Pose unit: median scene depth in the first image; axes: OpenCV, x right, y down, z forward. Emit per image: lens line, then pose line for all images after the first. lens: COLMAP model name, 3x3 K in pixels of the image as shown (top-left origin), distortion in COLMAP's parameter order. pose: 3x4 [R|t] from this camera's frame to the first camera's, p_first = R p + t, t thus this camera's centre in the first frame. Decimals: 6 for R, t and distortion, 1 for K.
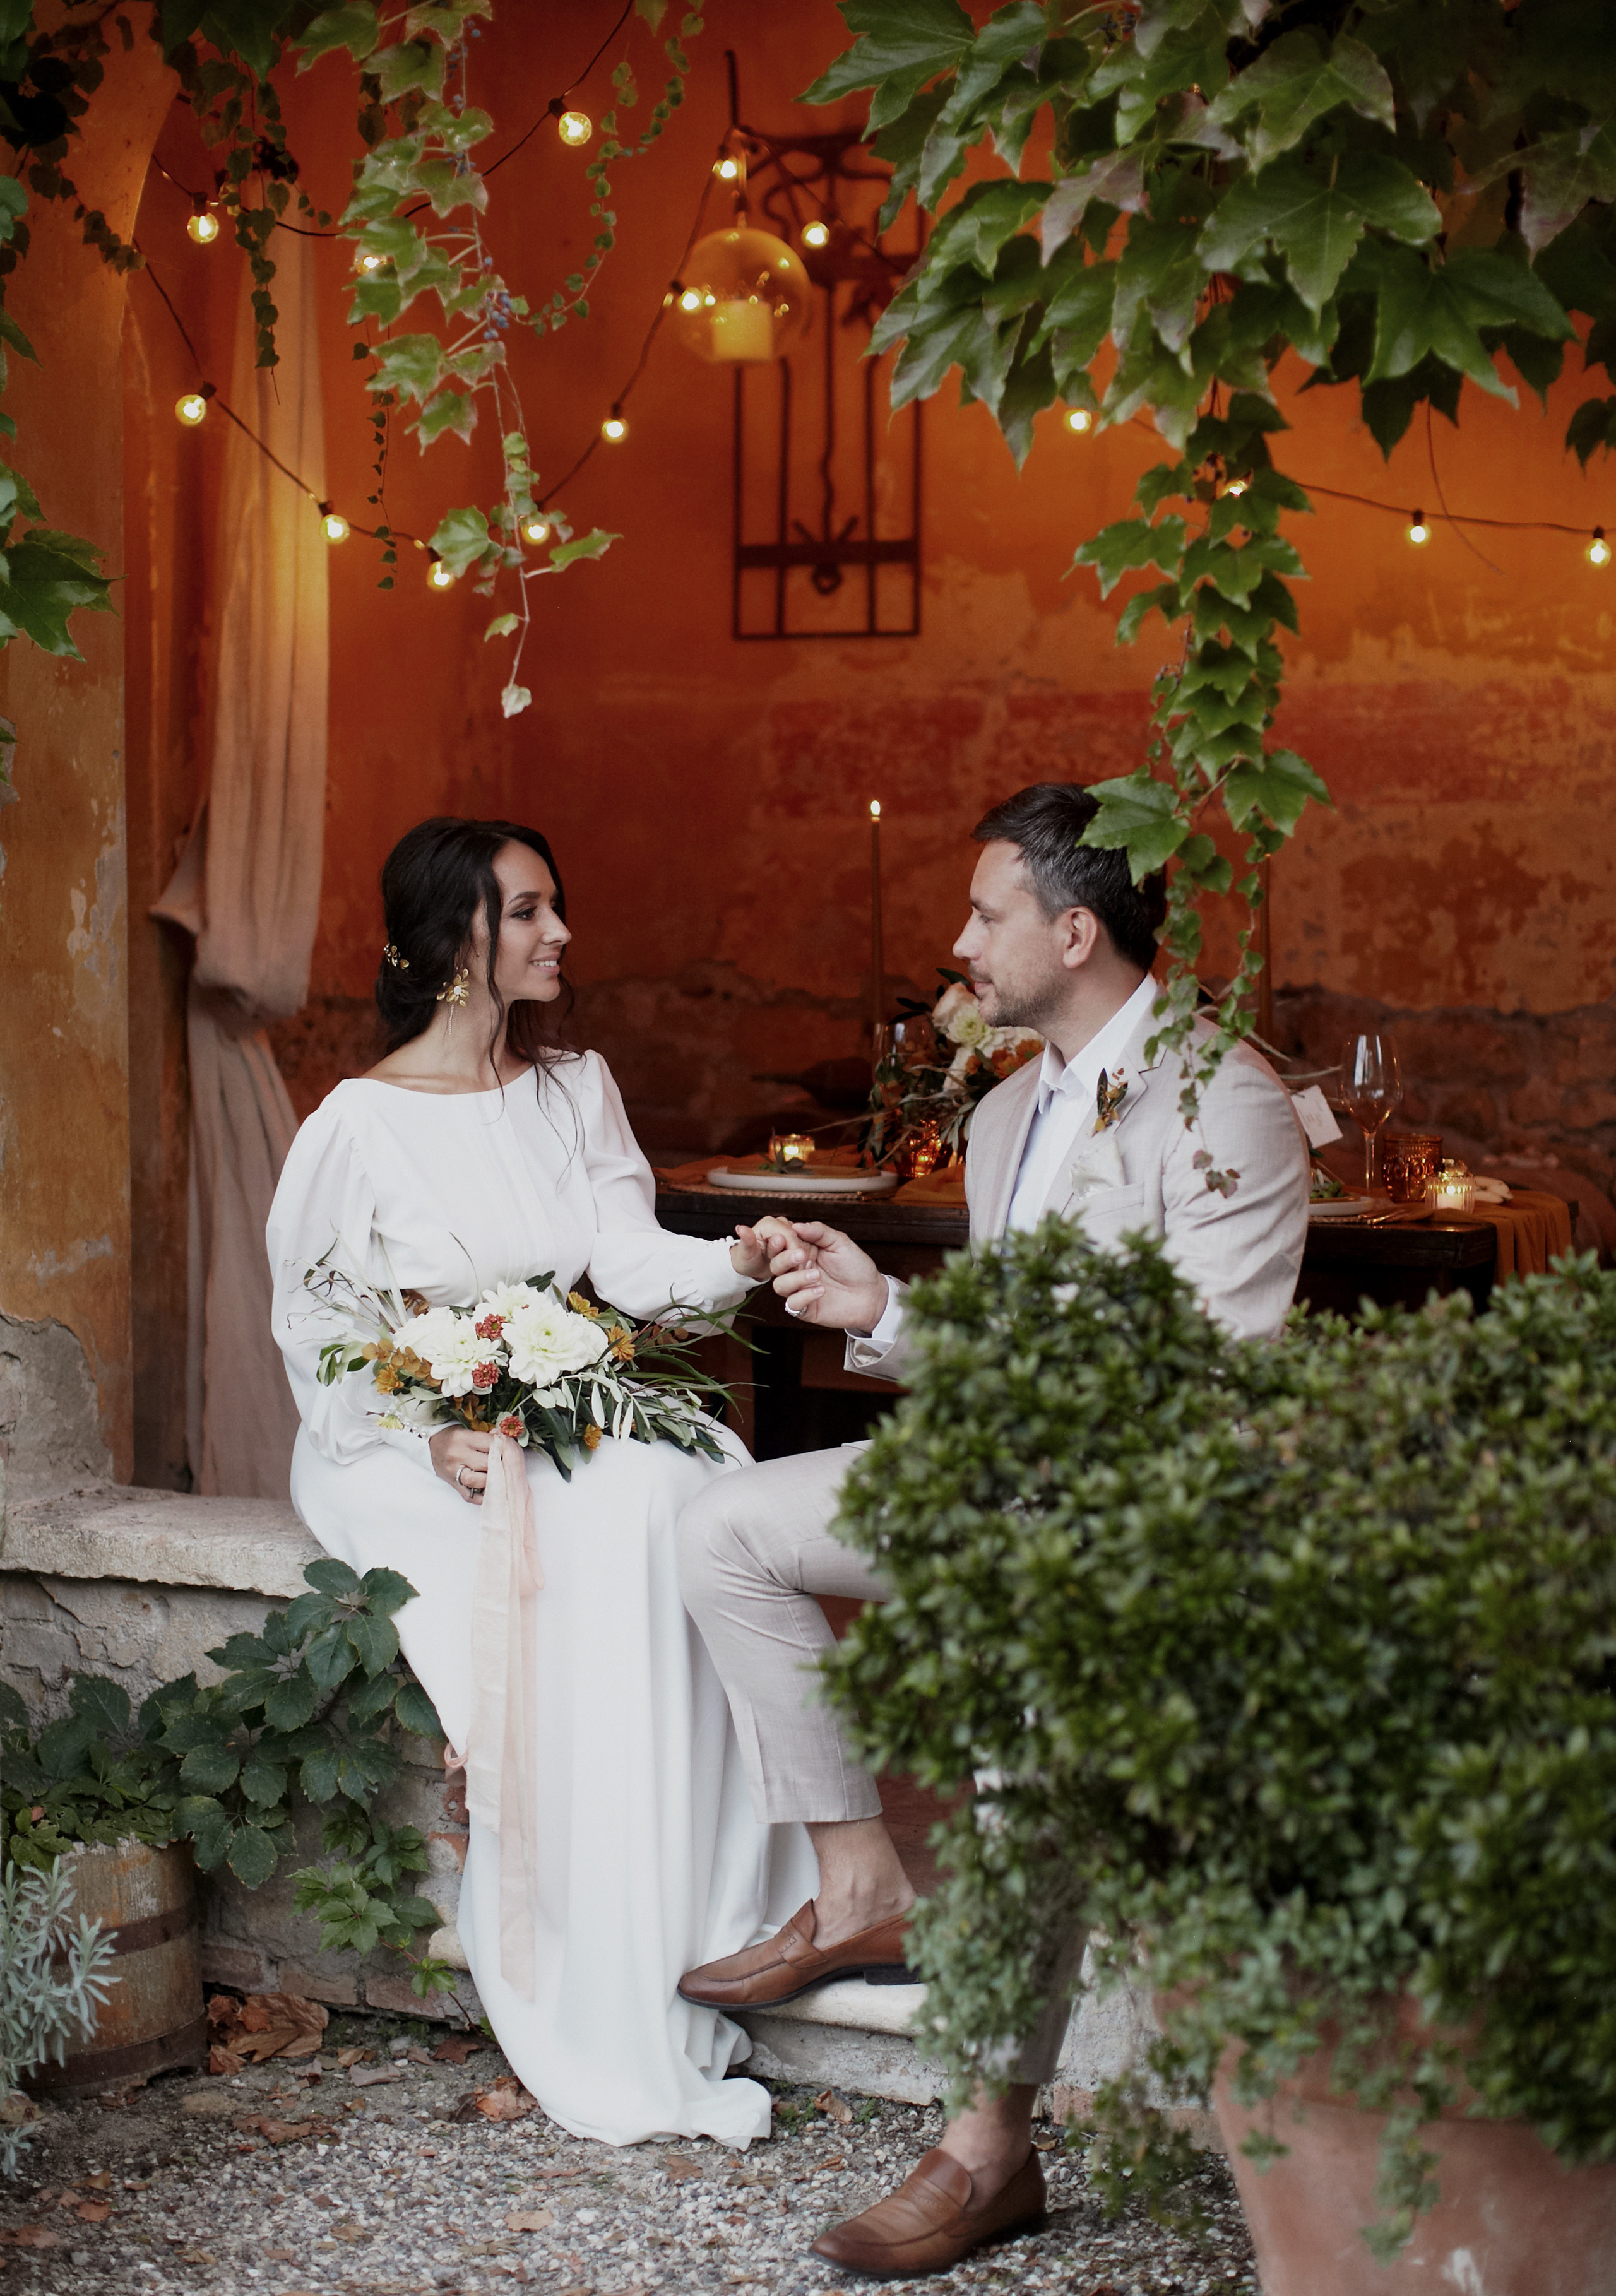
lens RADIAL K [[3764.5, 0, 797.7], [0, 3764.5, 1158.7], [0, 0, 1]] dist [-0.104891, 0.000000]
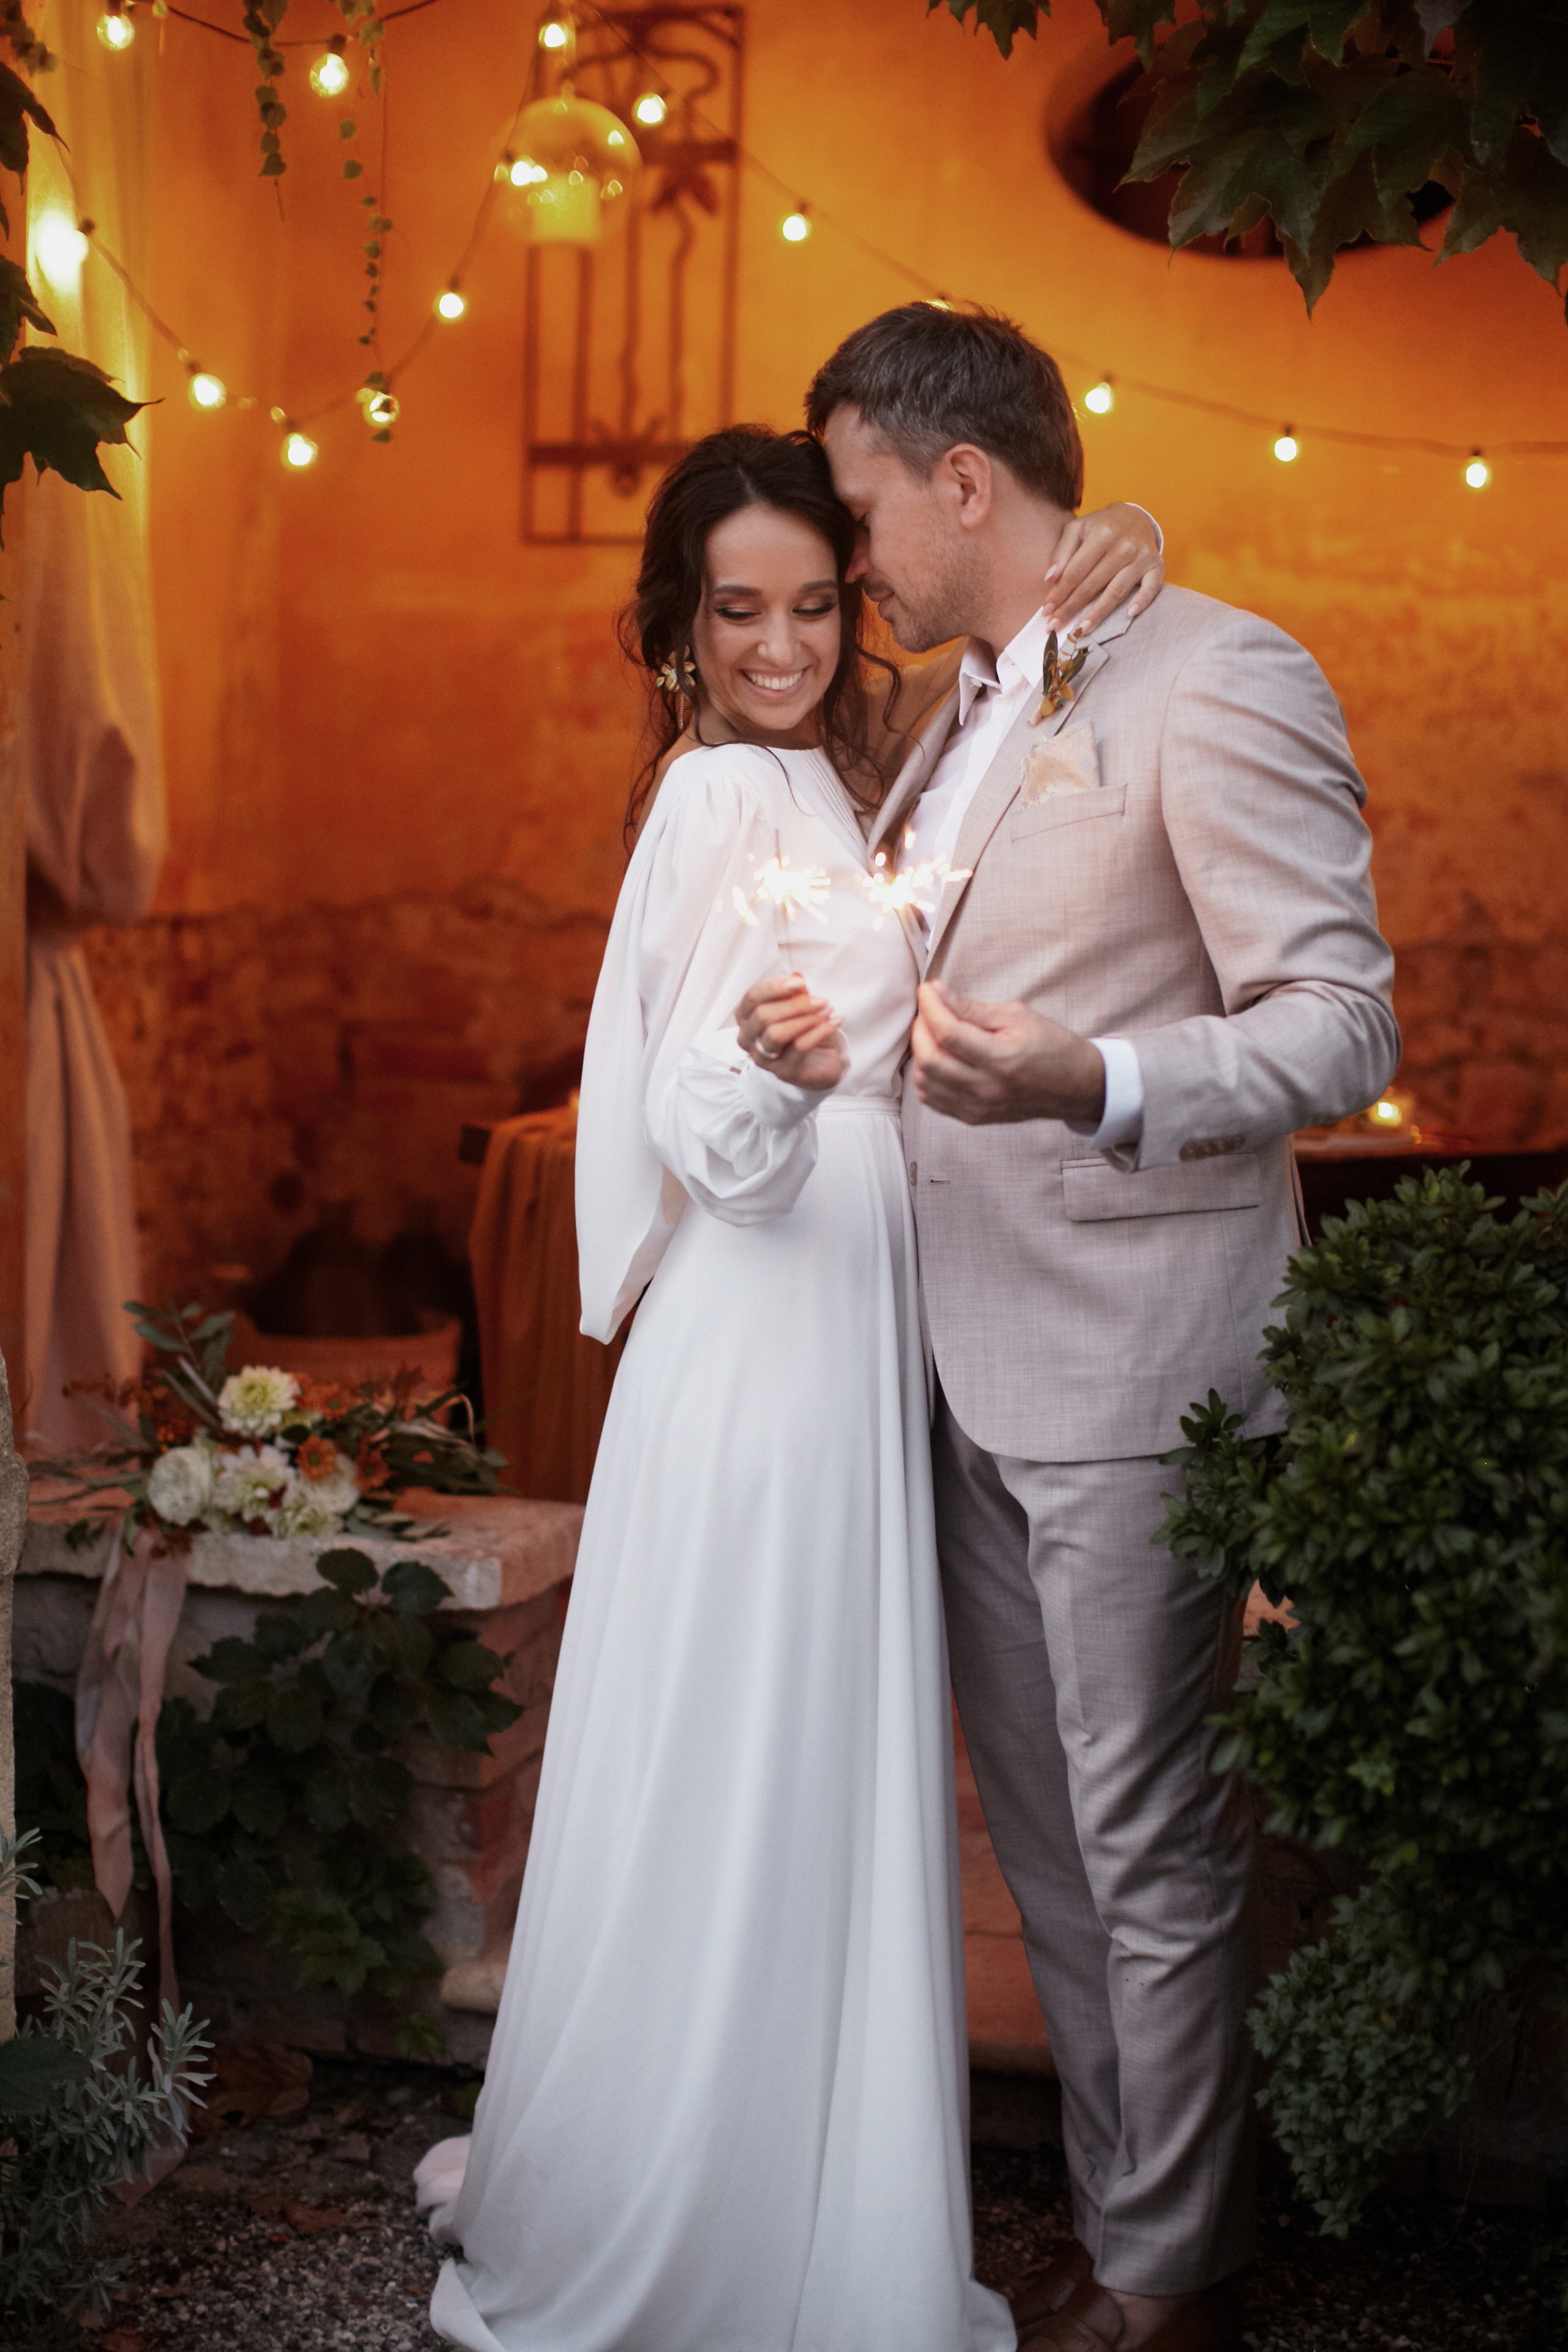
lens RADIAL K [[3467.0, 0, 772.1], [0, 3467.0, 1180.7], [0, 0, 1]] dist [-0.089415, 0.000000]
pose [[0.985244, 0.001663, 0.171146, -0.161416], [-0.006732, 0.999556, 0.029042, -0.003845], [-0.171022, -0.029765, 0.984817, 0.191508]]
